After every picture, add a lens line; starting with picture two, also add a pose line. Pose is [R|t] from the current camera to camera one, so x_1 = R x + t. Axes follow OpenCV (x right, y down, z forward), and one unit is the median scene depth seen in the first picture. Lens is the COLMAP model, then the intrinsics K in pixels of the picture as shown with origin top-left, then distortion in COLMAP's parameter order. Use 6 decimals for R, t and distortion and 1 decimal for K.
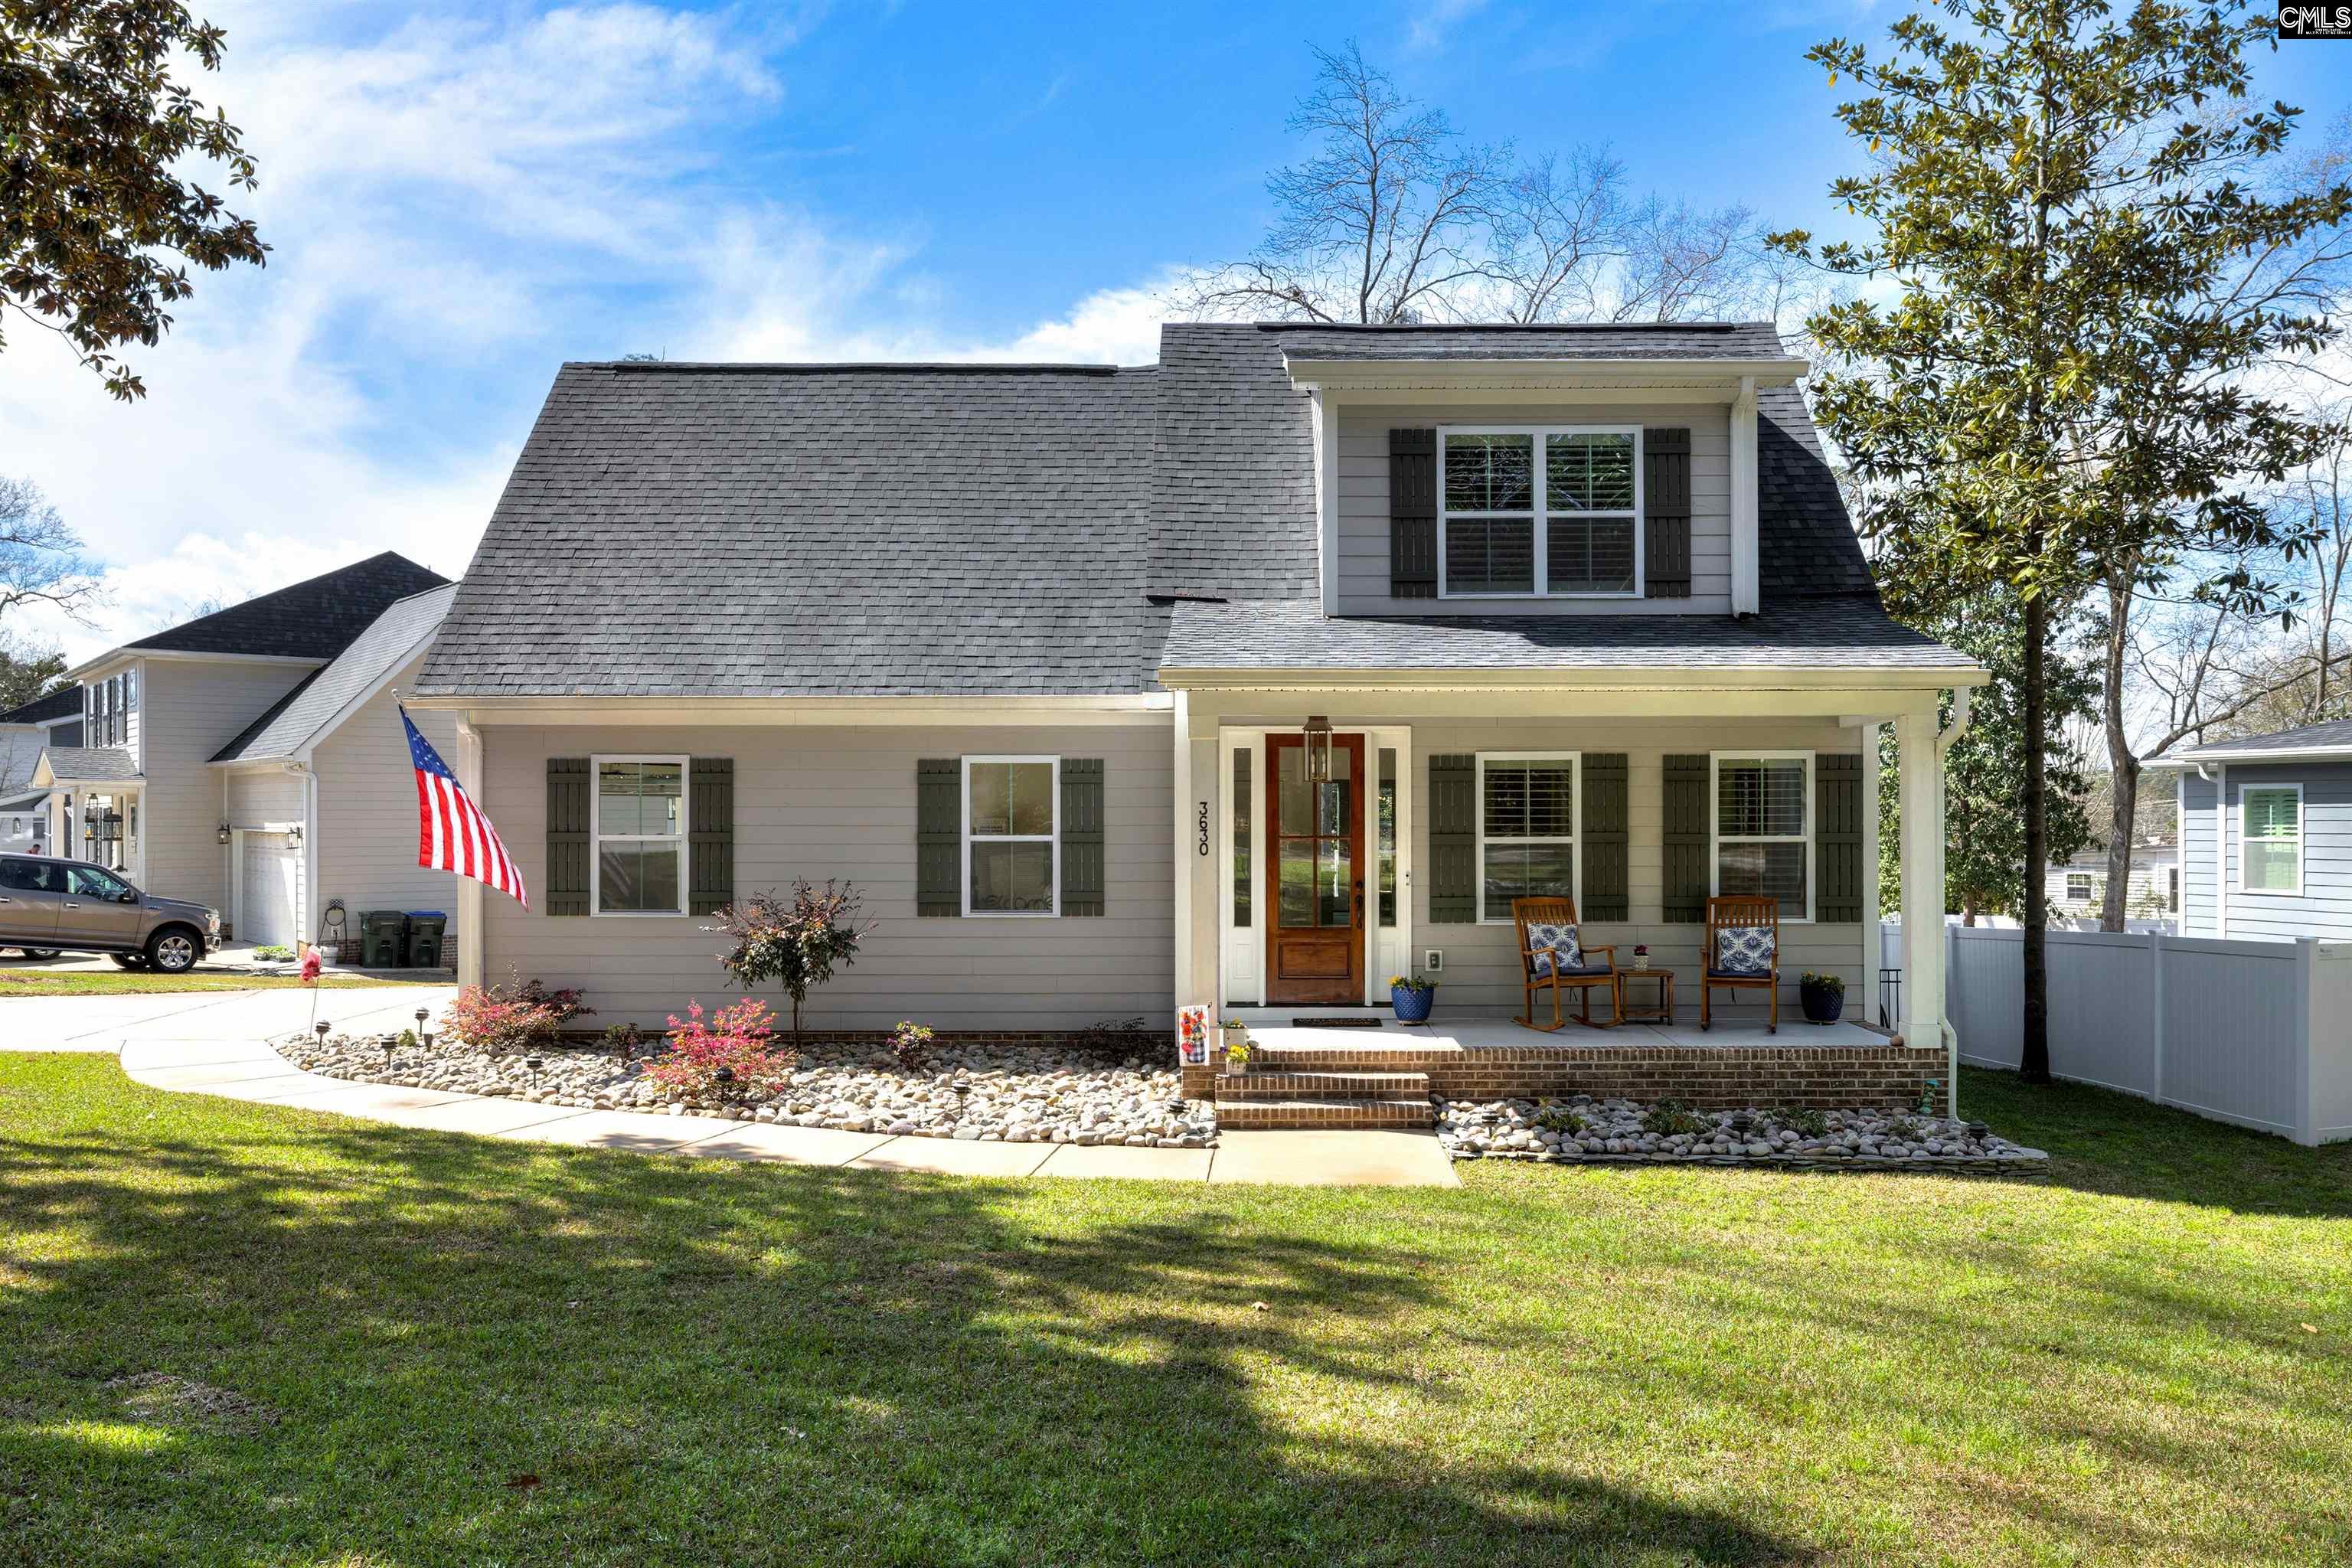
lens RADIAL K [[1191.2, 0, 1177.1], [0, 1191.2, 860.9], [0, 0, 1]] dist [-0.012537, 0.000986]
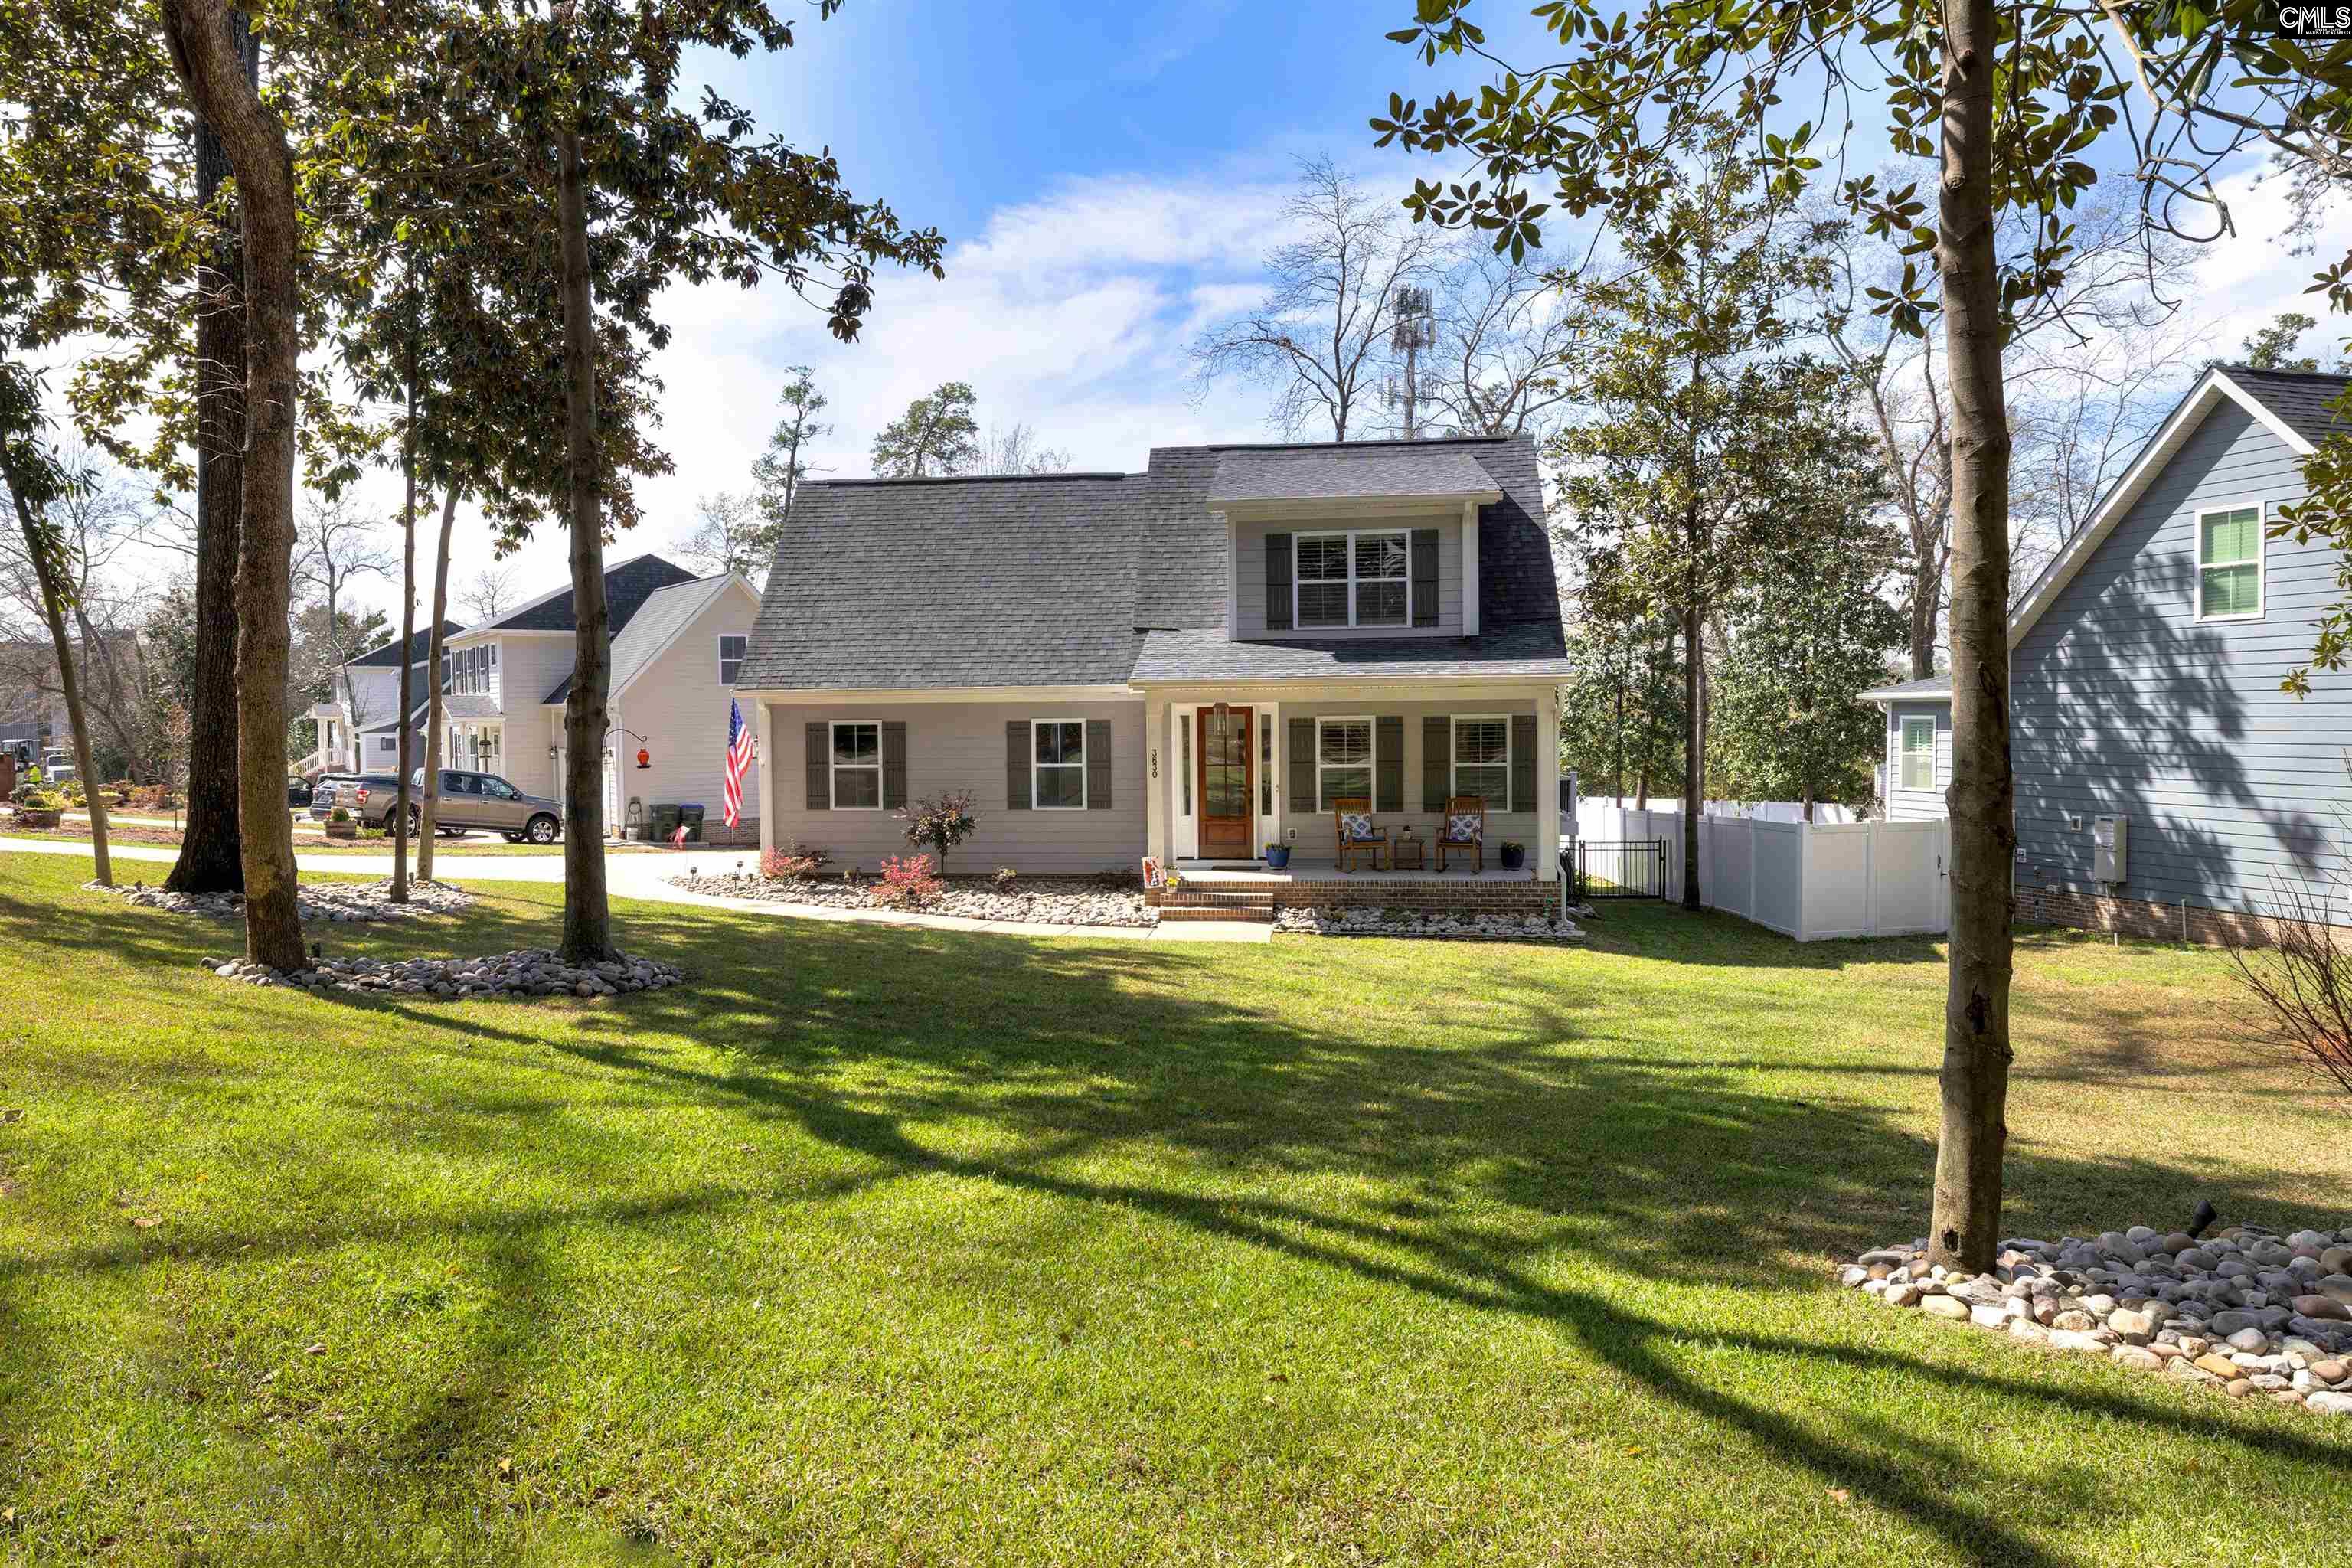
lens RADIAL K [[1419.7, 0, 1176.0], [0, 1419.7, 784.0], [0, 0, 1]] dist [-0.109872, -0.000207]
pose [[0.994138, -0.003895, -0.108051, 0.272122], [0.007795, 0.999332, 0.035692, -0.067921], [0.107840, -0.036325, 0.993504, -1.119003]]
